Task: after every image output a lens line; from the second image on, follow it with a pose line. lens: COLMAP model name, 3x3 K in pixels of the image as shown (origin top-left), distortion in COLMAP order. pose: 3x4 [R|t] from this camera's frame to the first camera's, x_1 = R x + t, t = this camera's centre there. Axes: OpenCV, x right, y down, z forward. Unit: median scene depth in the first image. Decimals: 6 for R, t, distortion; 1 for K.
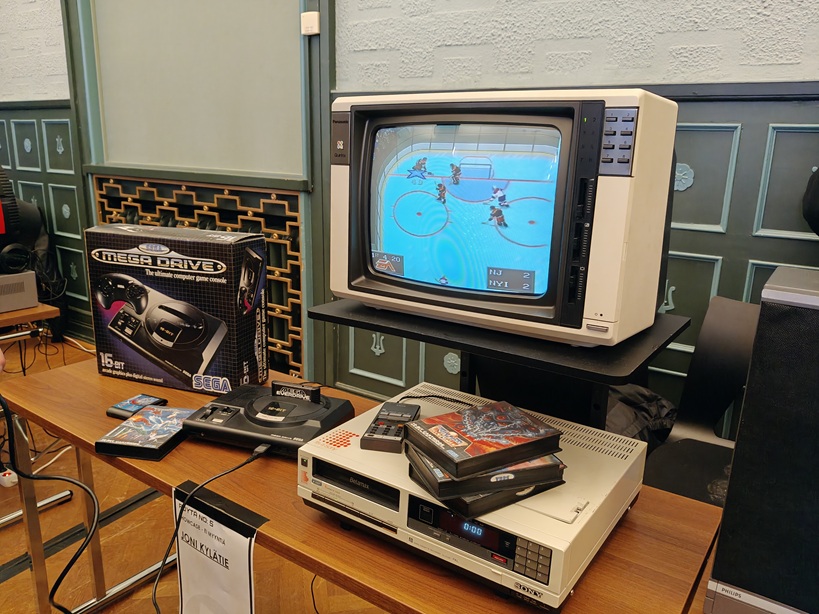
lens RADIAL K [[633.6, 0, 409.9], [0, 633.6, 307.4], [0, 0, 1]] dist [0.012415, 0.002620]
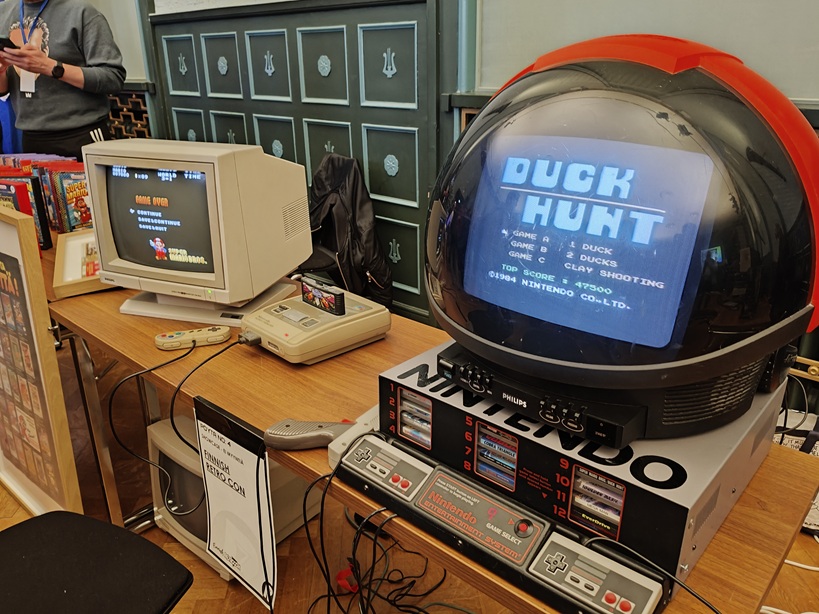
lens RADIAL K [[633.6, 0, 408.4], [0, 633.6, 306.7], [0, 0, 1]] dist [0.012415, 0.002620]
pose [[0.993199, 0.013820, -0.115606, -0.338687], [0.001046, 0.991831, 0.127555, -0.066445], [0.116424, -0.126809, 0.985071, 0.241322]]
